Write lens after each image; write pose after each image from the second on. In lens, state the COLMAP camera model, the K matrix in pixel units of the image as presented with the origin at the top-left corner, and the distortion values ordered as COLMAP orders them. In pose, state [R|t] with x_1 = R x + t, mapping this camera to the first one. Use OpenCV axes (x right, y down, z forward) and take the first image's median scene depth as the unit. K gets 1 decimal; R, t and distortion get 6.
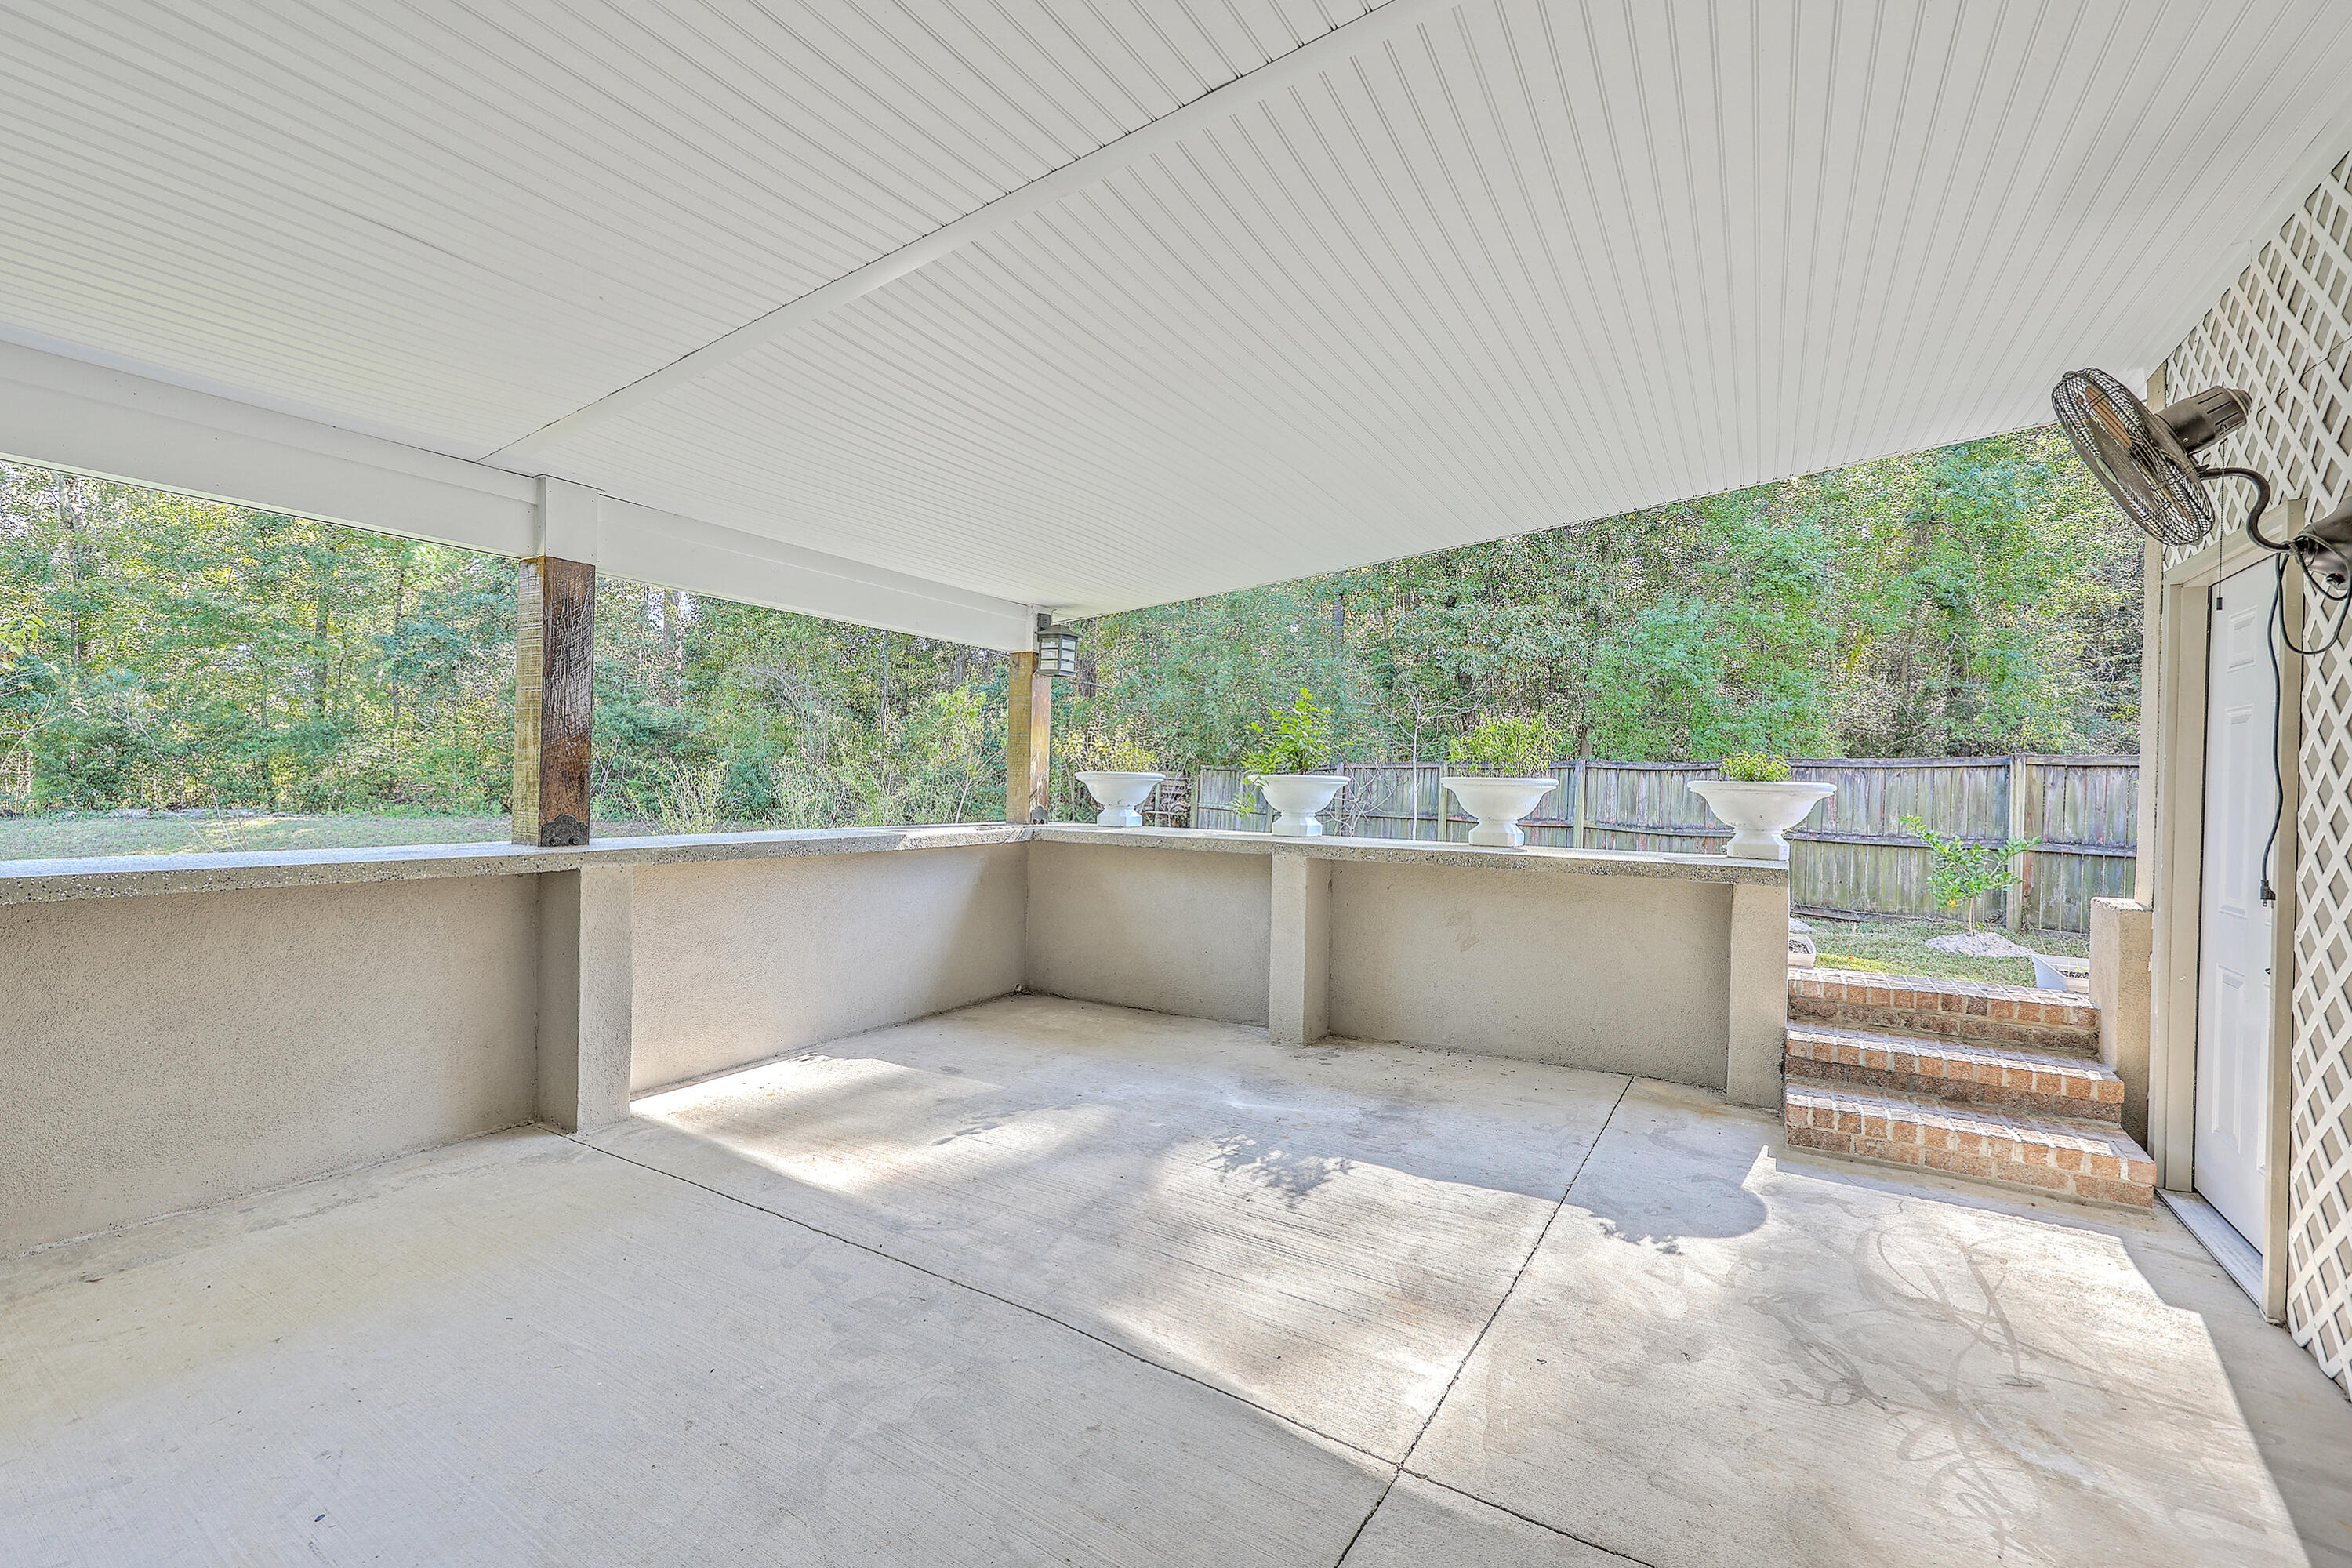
lens RADIAL K [[954.6, 0, 1186.5], [0, 954.6, 788.5], [0, 0, 1]] dist [0.004745, 0.000016]
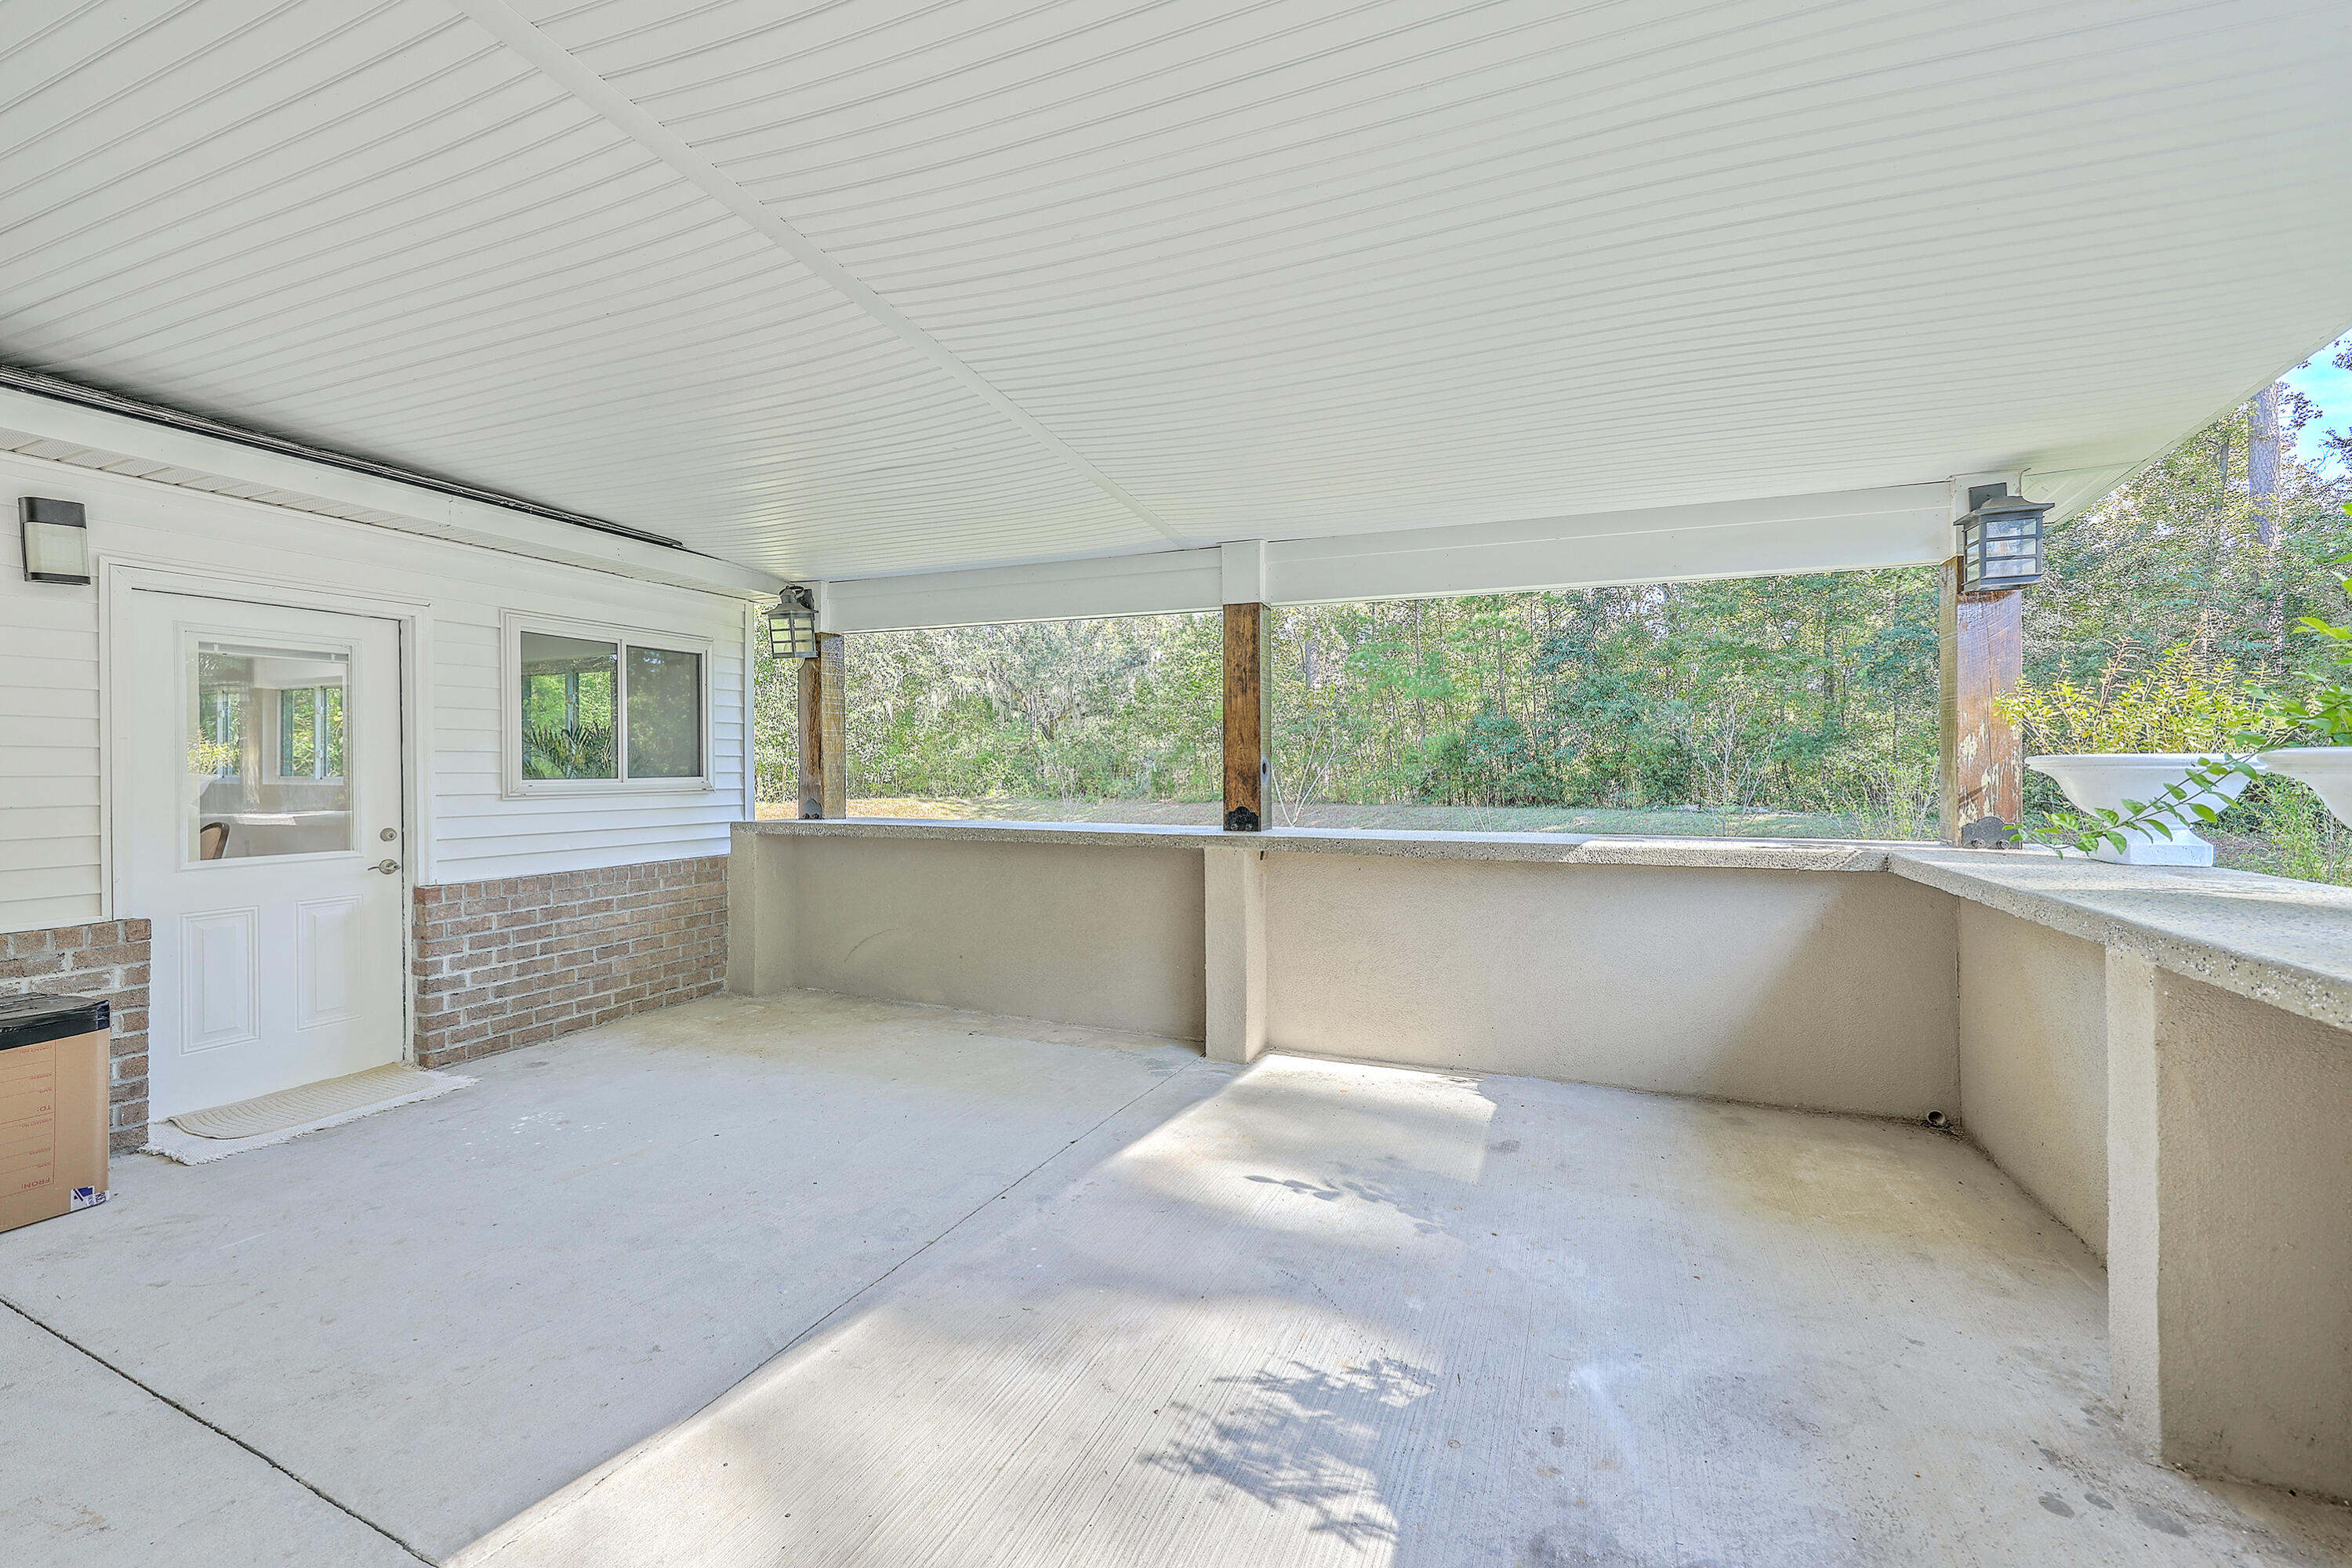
lens RADIAL K [[954.6, 0, 1189.2], [0, 954.6, 778.0], [0, 0, 1]] dist [0.004745, 0.000016]
pose [[0.169581, -0.009743, -0.985468, 0.551159], [-0.002825, 0.999942, -0.010372, 0.003129], [0.985512, 0.004542, 0.169544, 0.696656]]
